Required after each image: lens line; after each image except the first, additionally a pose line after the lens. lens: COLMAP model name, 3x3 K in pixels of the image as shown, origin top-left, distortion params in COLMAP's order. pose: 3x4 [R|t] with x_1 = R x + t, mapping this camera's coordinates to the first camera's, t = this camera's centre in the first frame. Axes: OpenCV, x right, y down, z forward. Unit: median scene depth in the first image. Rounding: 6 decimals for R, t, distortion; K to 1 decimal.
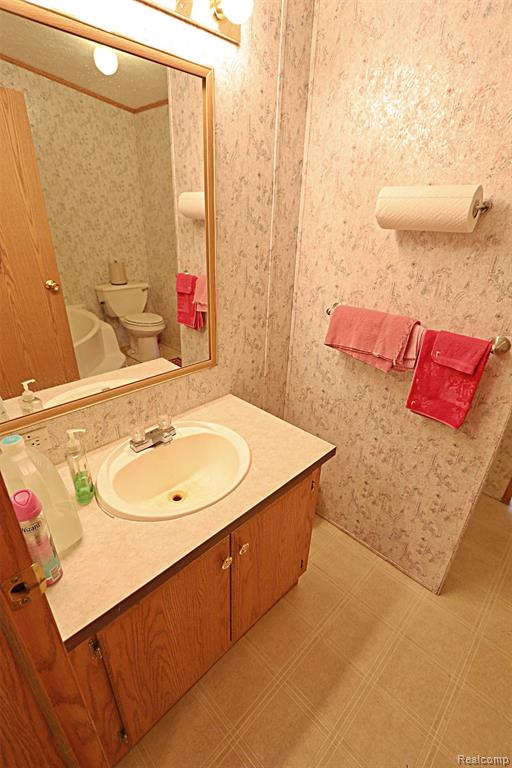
lens RADIAL K [[353.3, 0, 257.4], [0, 353.3, 386.0], [0, 0, 1]] dist [-0.018101, 0.001747]
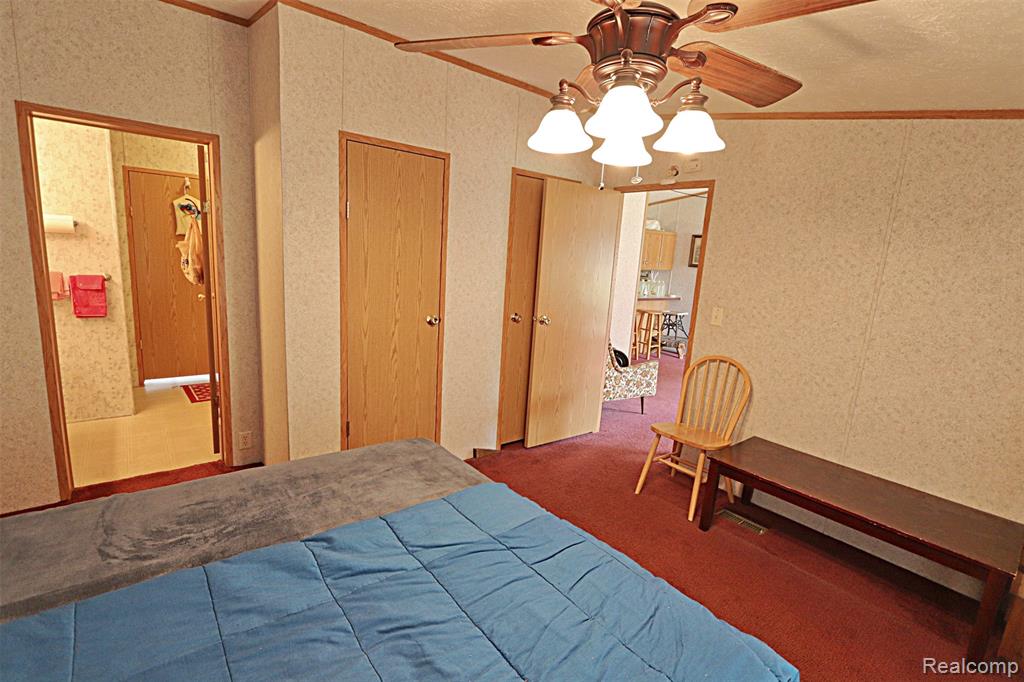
lens RADIAL K [[471.1, 0, 506.1], [0, 471.1, 343.3], [0, 0, 1]] dist [-0.018101, 0.001747]
pose [[0.114798, -0.218149, 0.969140, -2.060773], [0.382350, 0.910134, 0.159576, 0.788060], [-0.916859, 0.352232, 0.187890, -1.849011]]
